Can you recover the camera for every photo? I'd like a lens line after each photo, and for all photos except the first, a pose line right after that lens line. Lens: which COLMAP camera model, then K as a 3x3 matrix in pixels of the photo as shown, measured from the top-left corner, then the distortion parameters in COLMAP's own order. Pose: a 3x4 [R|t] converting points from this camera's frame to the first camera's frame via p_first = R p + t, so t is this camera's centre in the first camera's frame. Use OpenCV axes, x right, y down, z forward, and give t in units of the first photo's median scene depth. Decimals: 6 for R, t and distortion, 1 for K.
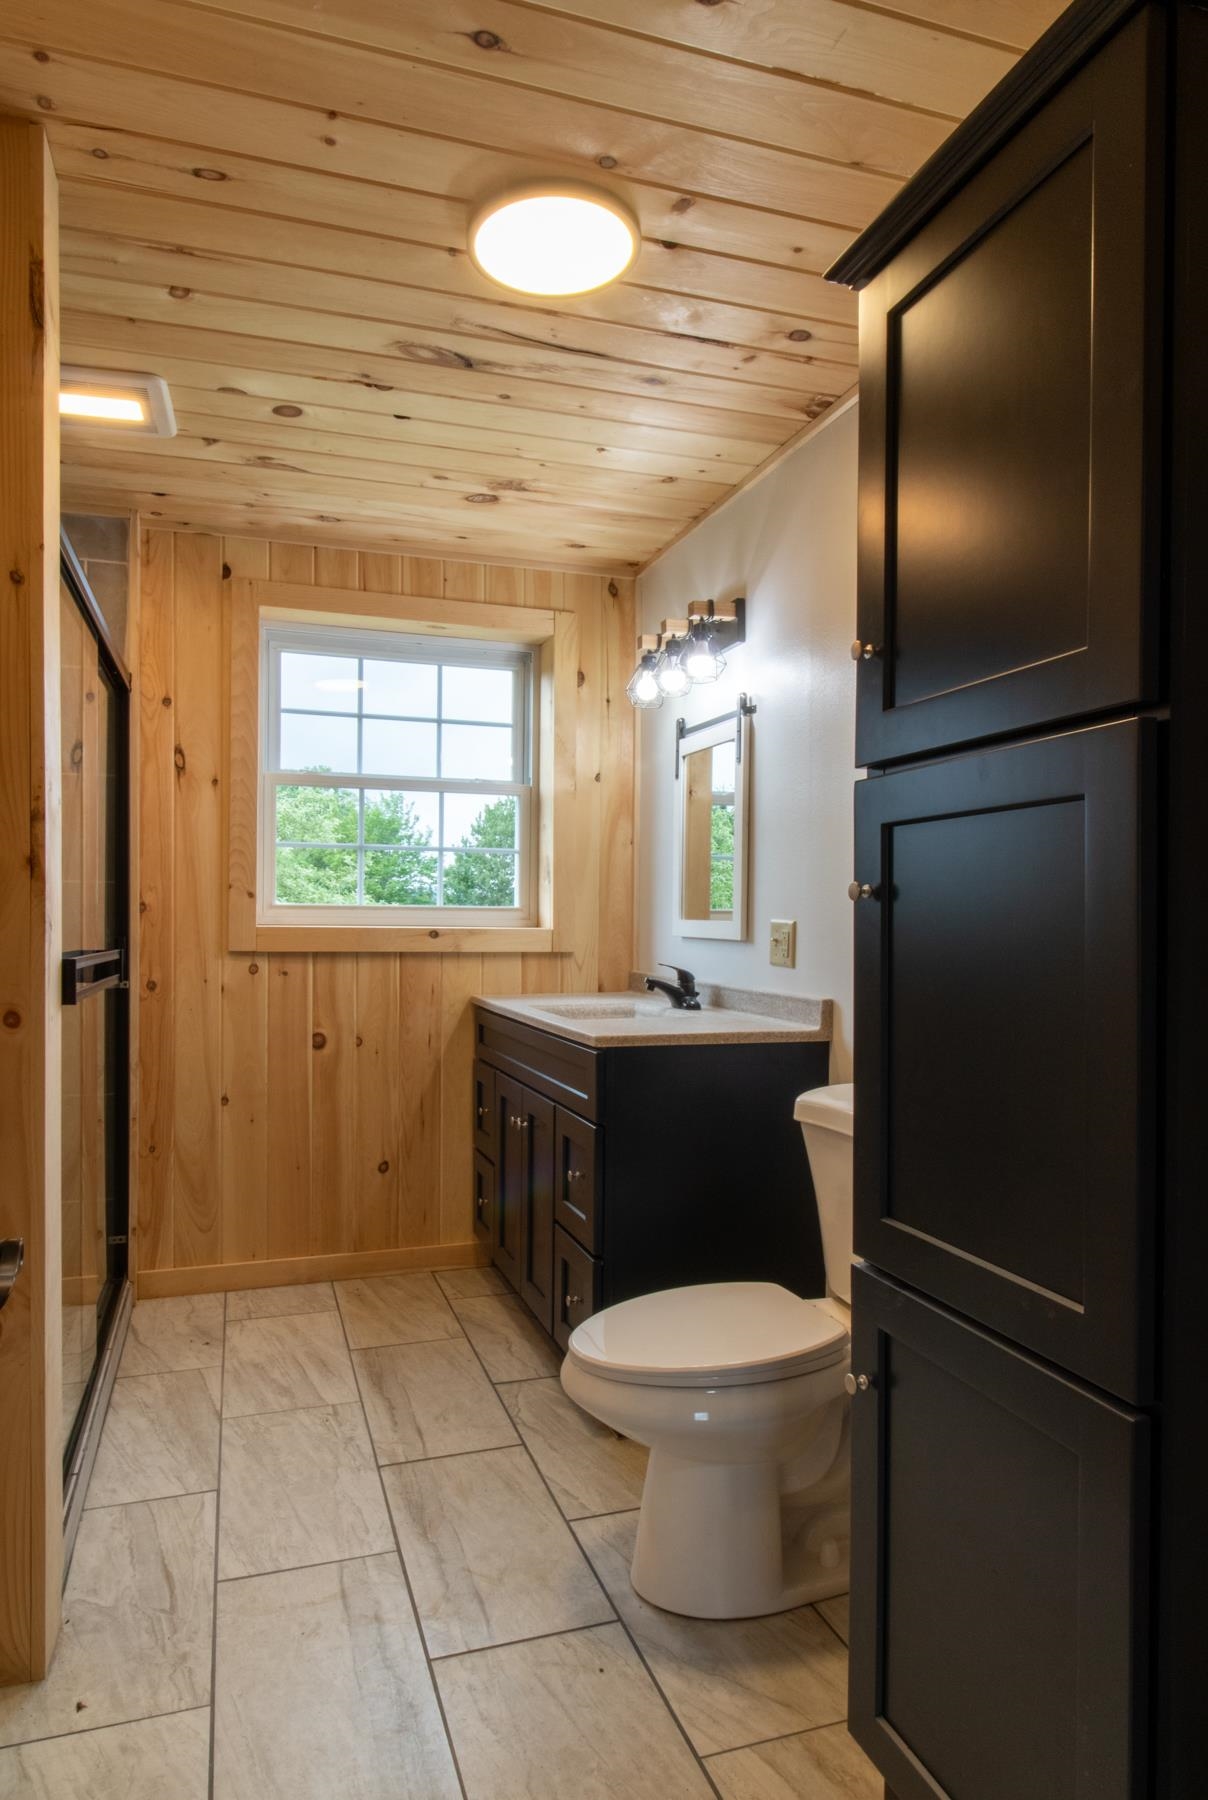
lens RADIAL K [[1033.8, 0, 603.5], [0, 1033.8, 907.3], [0, 0, 1]] dist [-0.002229, -0.000679]
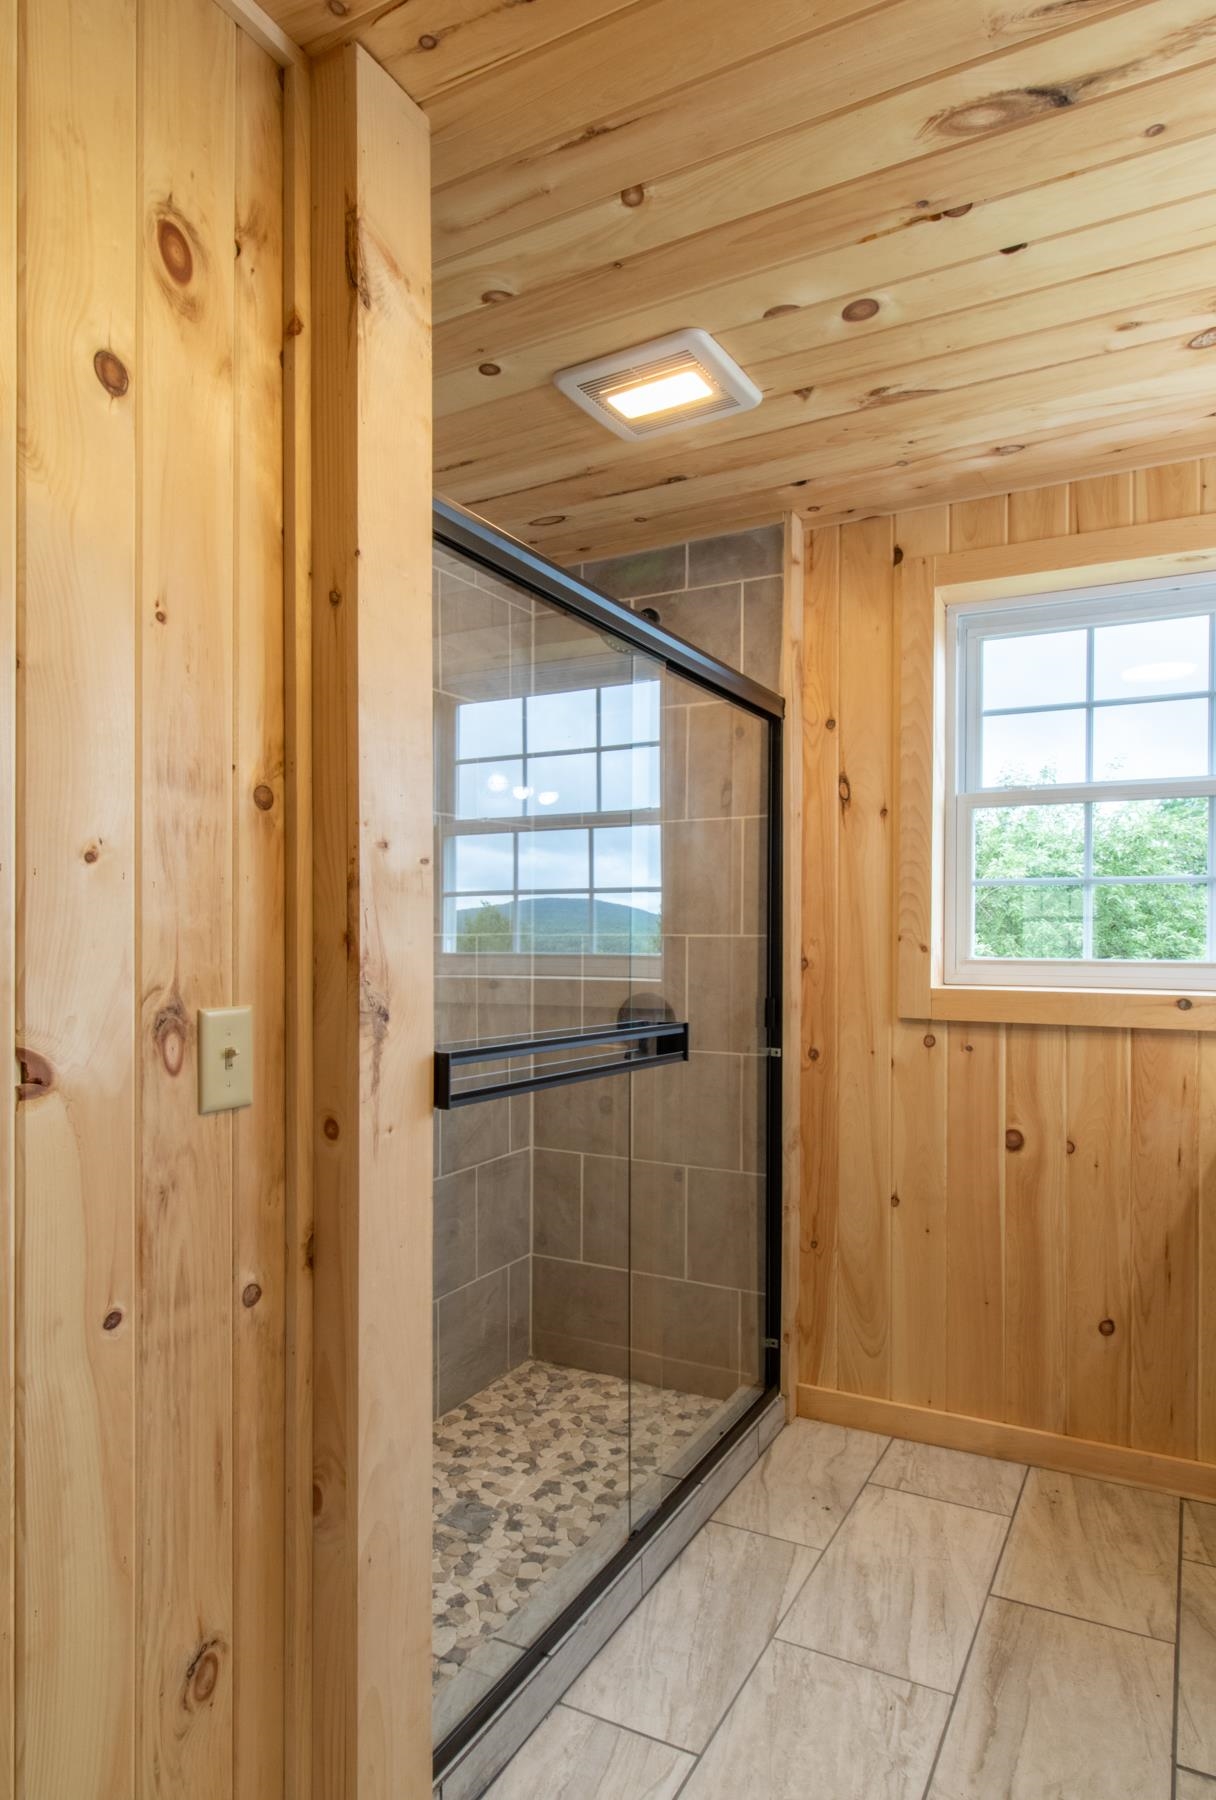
lens RADIAL K [[1087.5, 0, 601.8], [0, 1087.5, 934.7], [0, 0, 1]] dist [0.002936, -0.003380]
pose [[0.698984, -0.010251, -0.715064, 0.090622], [0.005092, 0.999943, -0.009358, -0.016635], [0.715119, 0.002900, 0.698996, 0.236619]]
